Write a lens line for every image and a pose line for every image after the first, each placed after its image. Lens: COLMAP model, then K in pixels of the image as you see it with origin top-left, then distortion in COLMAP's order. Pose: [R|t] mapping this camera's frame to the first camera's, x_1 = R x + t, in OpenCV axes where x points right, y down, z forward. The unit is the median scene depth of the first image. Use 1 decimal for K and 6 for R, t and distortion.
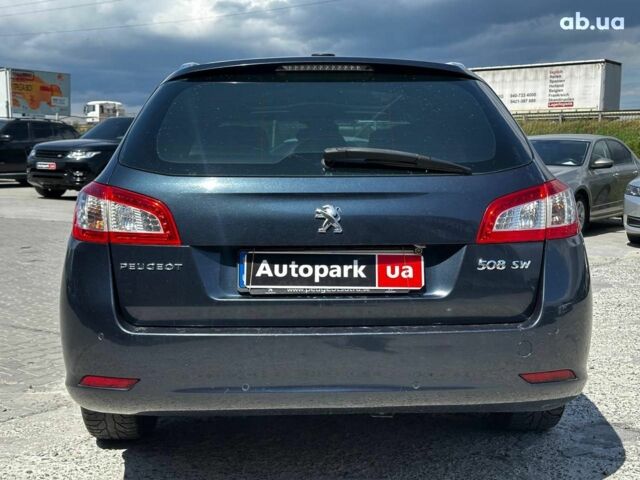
lens RADIAL K [[885.1, 0, 320.0], [0, 885.1, 240.0], [0, 0, 1]] dist [0.192176, -0.350850]
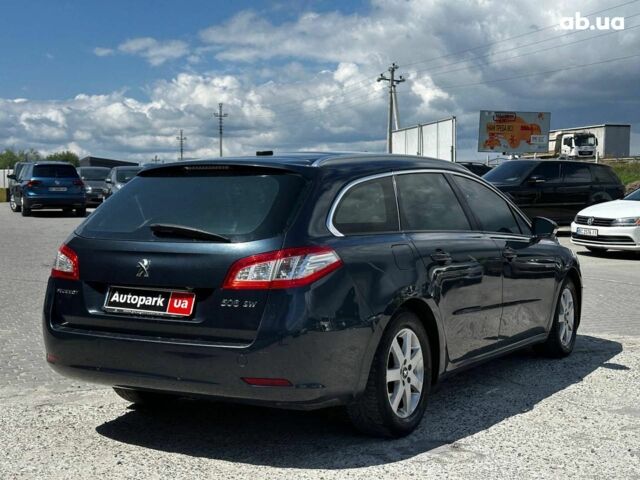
lens RADIAL K [[885.1, 0, 320.0], [0, 885.1, 240.0], [0, 0, 1]] dist [0.192176, -0.350850]
pose [[0.851235, 0.027914, -0.524041, 1.114224], [-0.047158, 0.998613, -0.023409, -0.050920], [0.522661, 0.044639, 0.851371, -0.206458]]
